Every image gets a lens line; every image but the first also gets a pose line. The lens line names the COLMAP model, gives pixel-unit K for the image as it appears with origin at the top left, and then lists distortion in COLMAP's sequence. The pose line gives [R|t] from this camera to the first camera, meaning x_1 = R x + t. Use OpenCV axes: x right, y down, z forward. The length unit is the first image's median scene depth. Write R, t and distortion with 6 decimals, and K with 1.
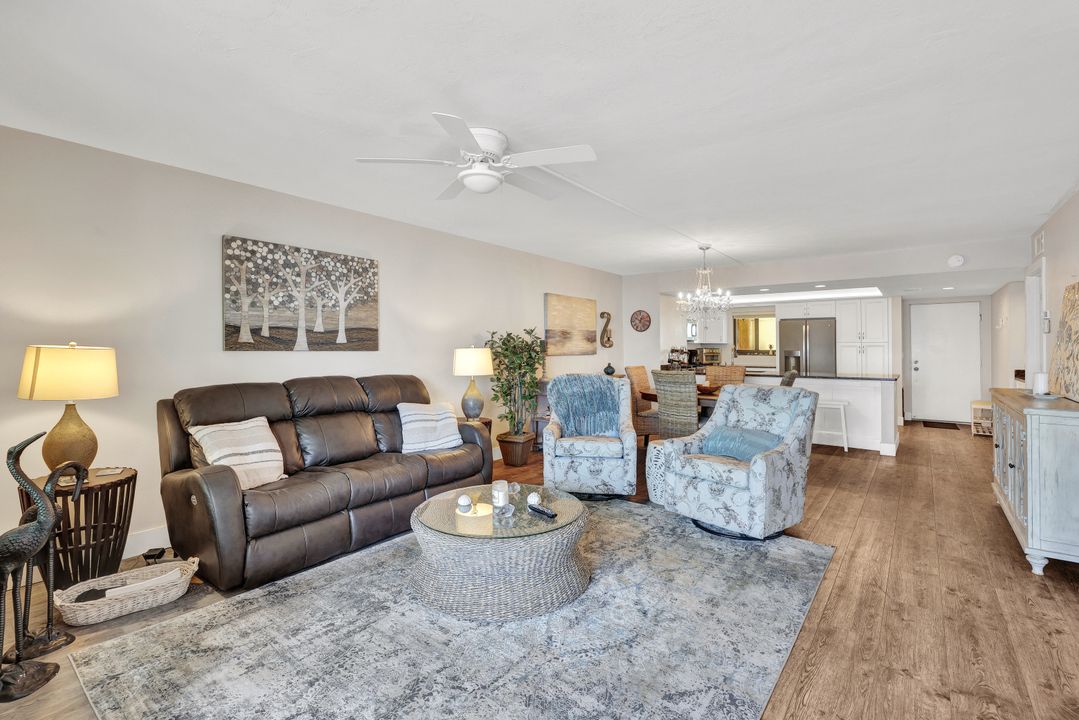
lens RADIAL K [[497.8, 0, 541.8], [0, 497.8, 350.3], [0, 0, 1]] dist [-0.003924, -0.001688]
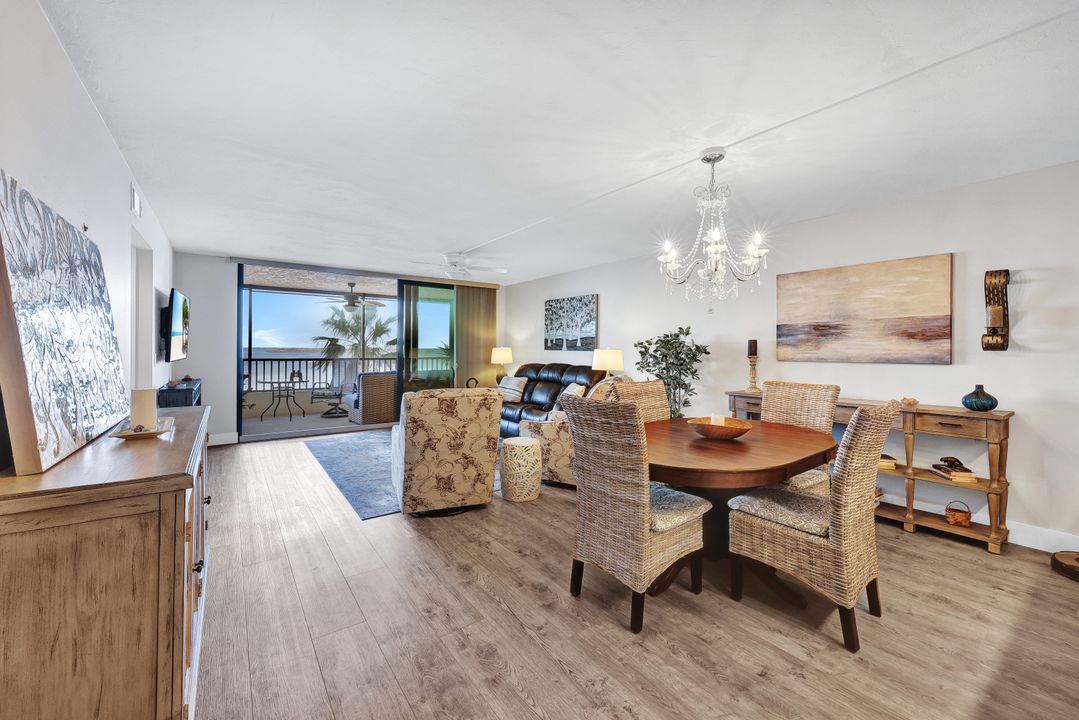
lens RADIAL K [[437.9, 0, 544.1], [0, 437.9, 356.7], [0, 0, 1]] dist [0.004999, -0.000291]
pose [[-0.281307, 0.015119, -0.959499, 0.638715], [-0.010381, 0.999769, 0.018797, -0.003380], [0.959562, 0.015248, -0.281085, 0.747143]]
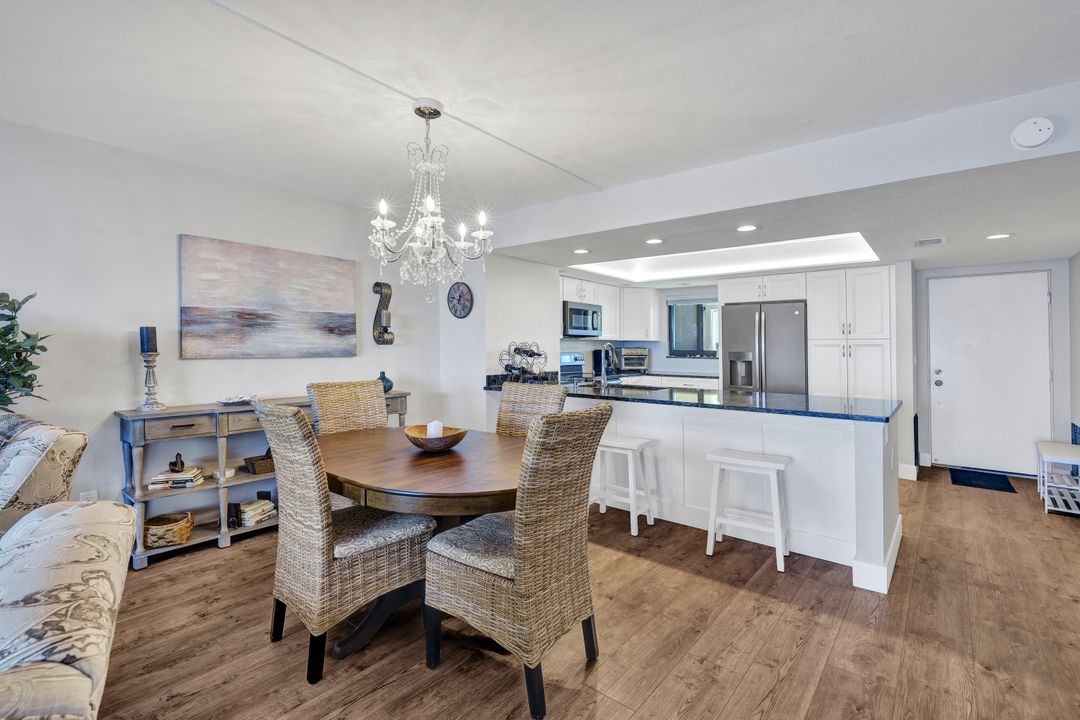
lens RADIAL K [[498.2, 0, 538.6], [0, 498.2, 344.8], [0, 0, 1]] dist [-0.003924, -0.001688]
pose [[0.999352, 0.005955, -0.035507, 0.341102], [-0.006292, 0.999936, -0.009398, -0.001020], [0.035449, 0.009615, 0.999325, 0.446502]]
